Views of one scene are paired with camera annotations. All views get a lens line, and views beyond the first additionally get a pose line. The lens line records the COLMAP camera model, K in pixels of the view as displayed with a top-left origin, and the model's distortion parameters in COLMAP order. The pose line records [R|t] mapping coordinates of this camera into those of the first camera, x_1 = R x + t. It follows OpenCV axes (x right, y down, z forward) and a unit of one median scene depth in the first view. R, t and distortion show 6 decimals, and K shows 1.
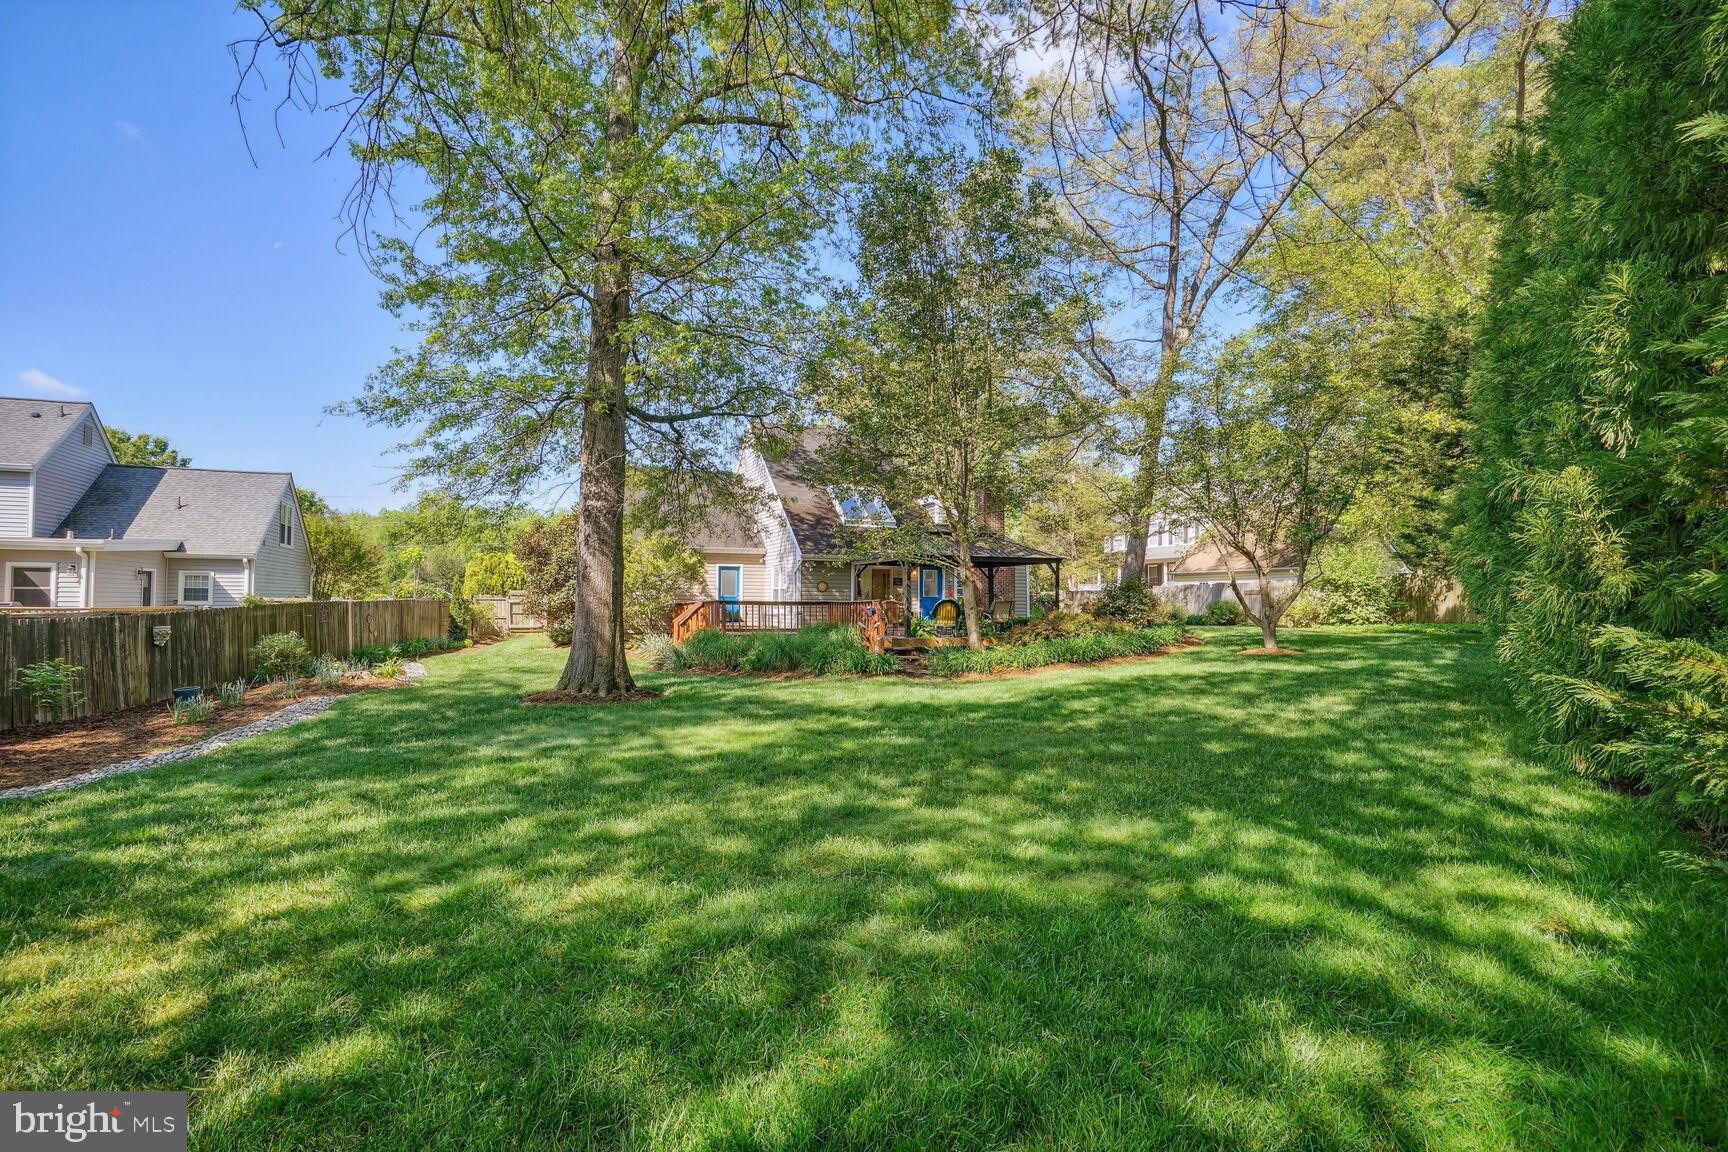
lens RADIAL K [[797.1, 0, 859.4], [0, 797.1, 581.3], [0, 0, 1]] dist [-0.020098, 0.002528]
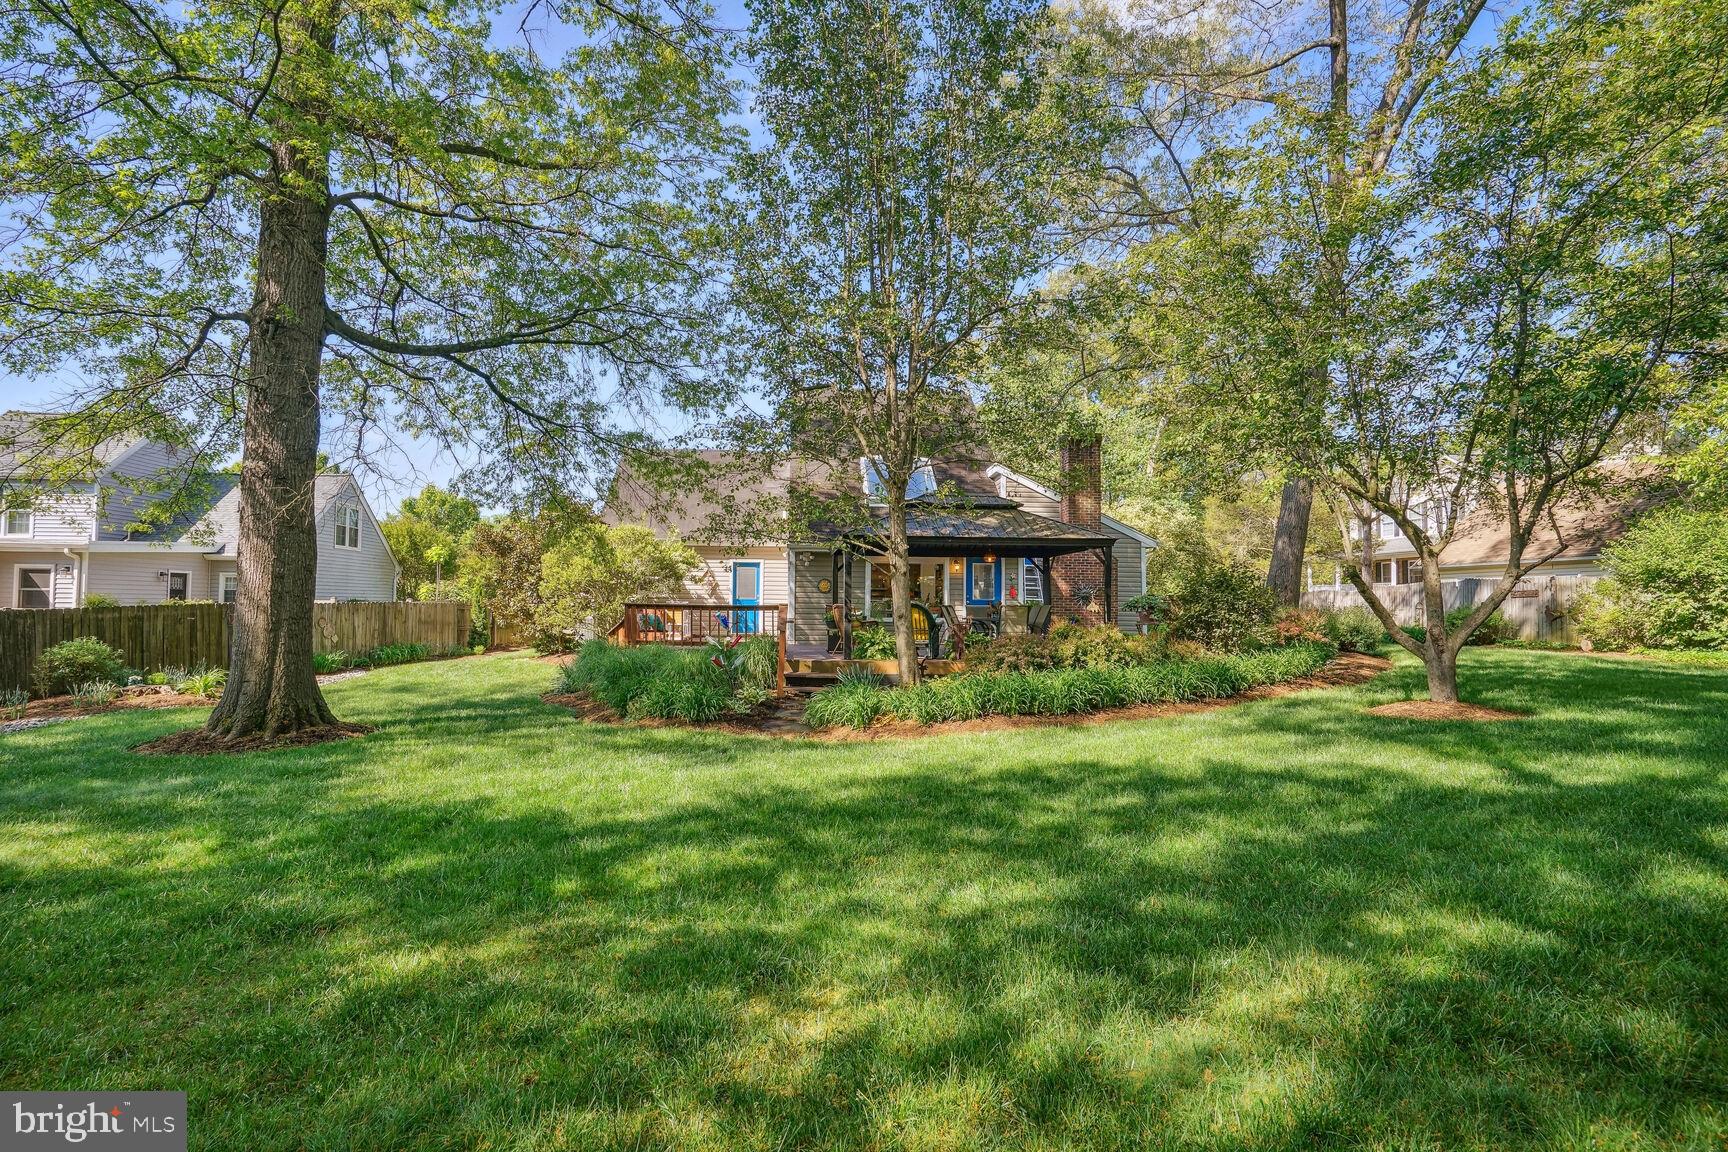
lens RADIAL K [[797.1, 0, 868.4], [0, 797.1, 573.3], [0, 0, 1]] dist [-0.020098, 0.002528]
pose [[0.953710, -0.009143, -0.300588, 0.221618], [0.003941, 0.999832, -0.017906, 0.008298], [0.300701, 0.015893, 0.953586, 0.293285]]
